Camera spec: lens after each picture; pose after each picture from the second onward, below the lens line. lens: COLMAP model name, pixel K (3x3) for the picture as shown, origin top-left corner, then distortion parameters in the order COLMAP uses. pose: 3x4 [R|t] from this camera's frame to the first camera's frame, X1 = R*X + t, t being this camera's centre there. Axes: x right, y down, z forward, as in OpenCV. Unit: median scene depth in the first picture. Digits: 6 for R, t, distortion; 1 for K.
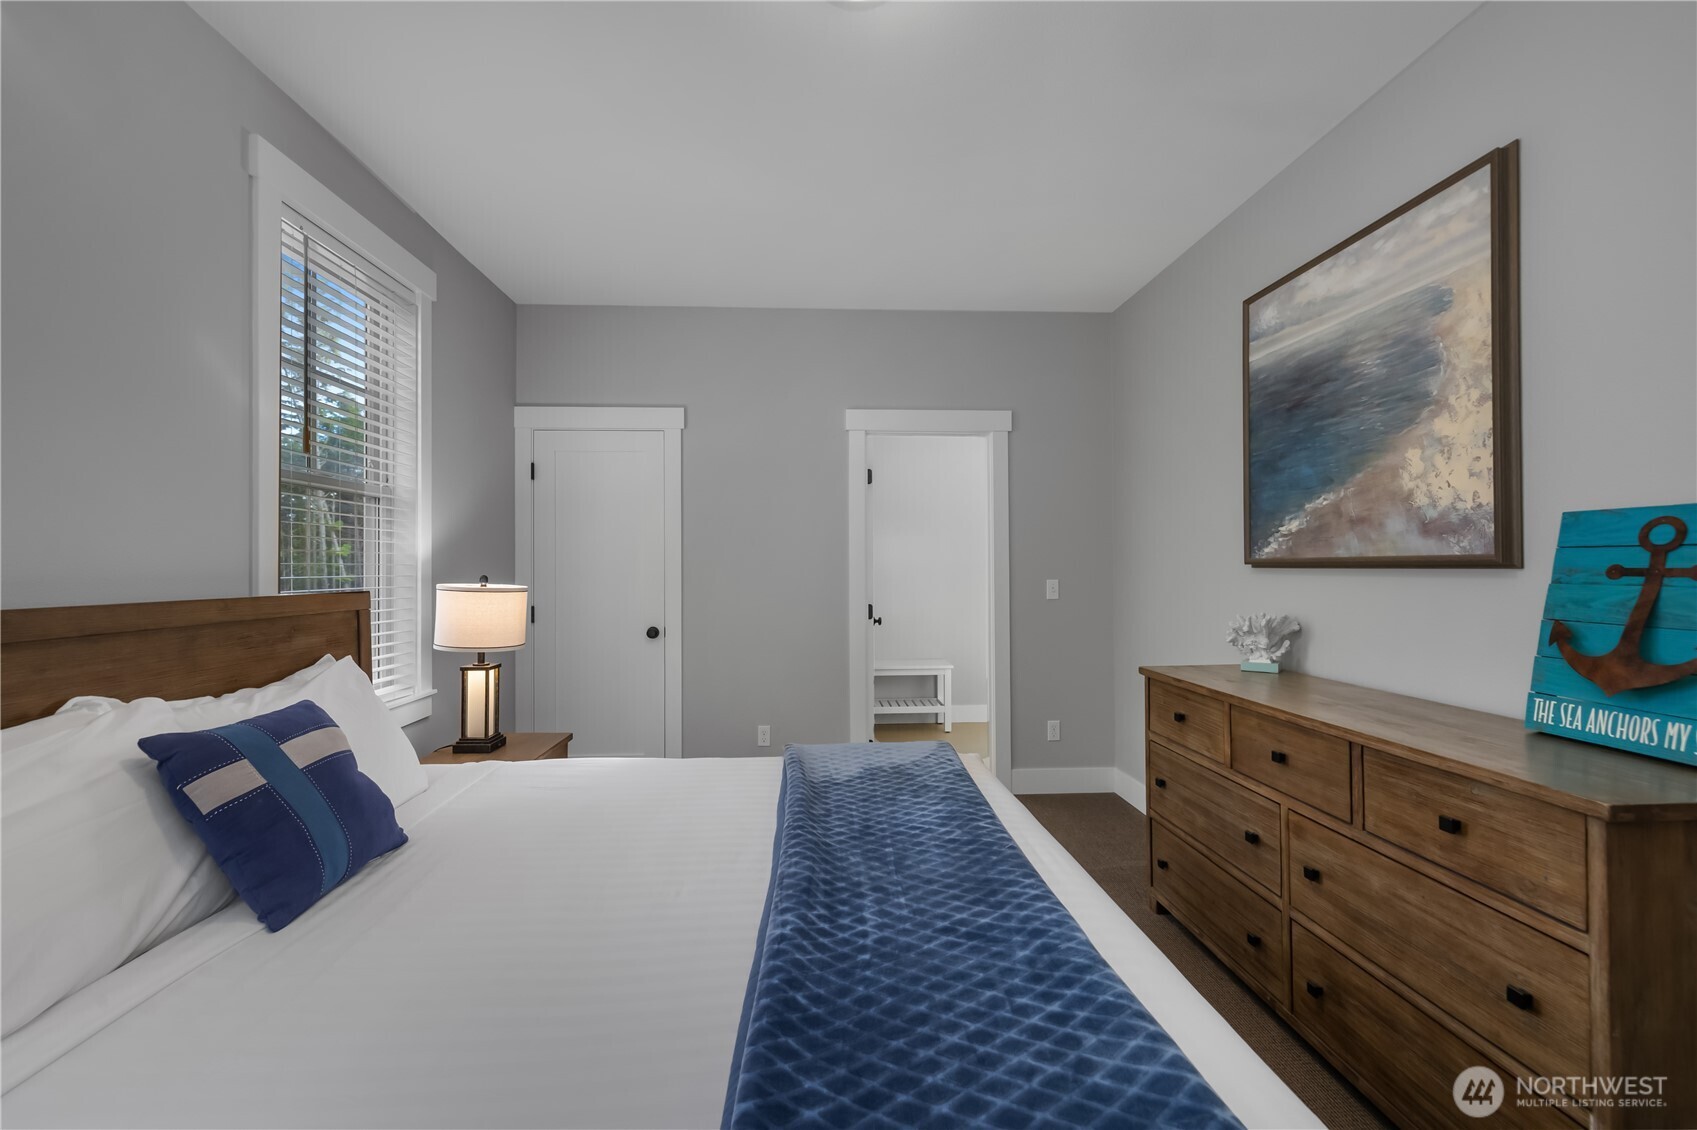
lens RADIAL K [[725.8, 0, 843.2], [0, 725.8, 559.6], [0, 0, 1]] dist [-0.000892, -0.000845]
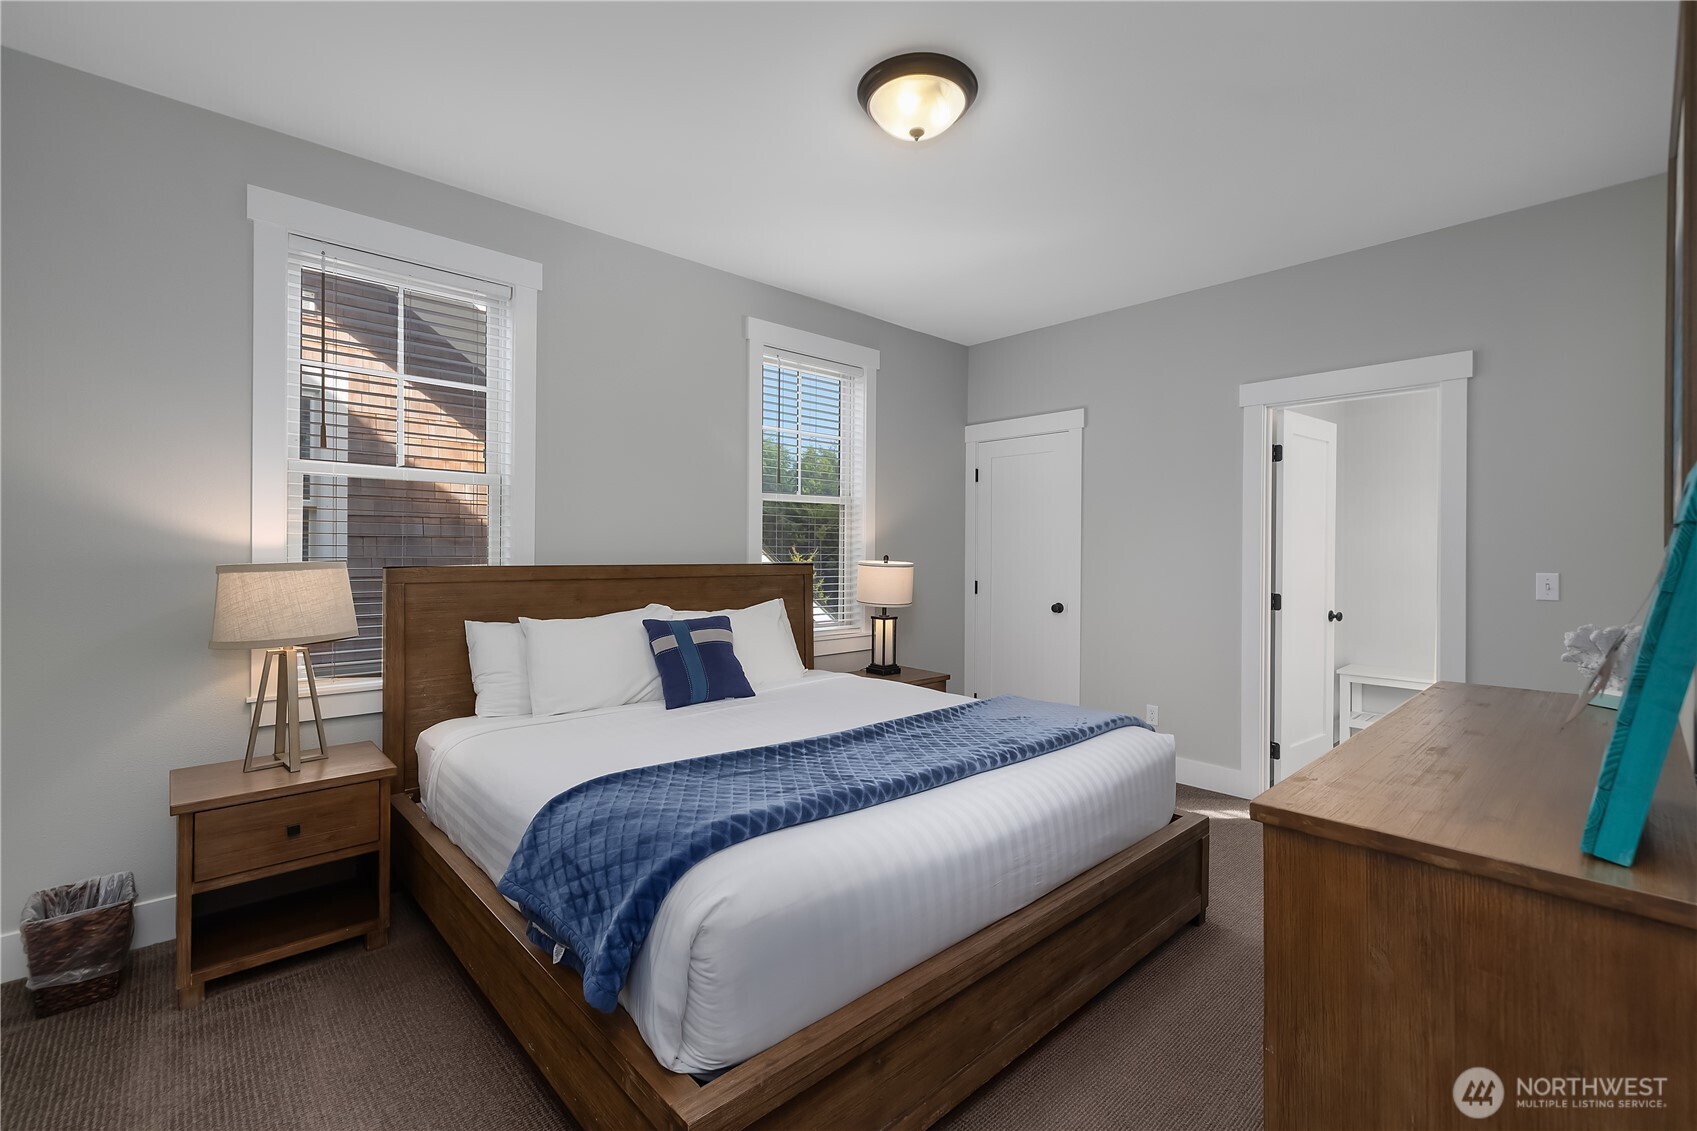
lens RADIAL K [[725.8, 0, 833.5], [0, 725.8, 556.4], [0, 0, 1]] dist [-0.000892, -0.000845]
pose [[0.635854, 0.013571, -0.771690, 0.573641], [-0.000900, 0.999858, 0.016843, -0.000458], [0.771808, -0.010016, 0.635776, -0.011420]]
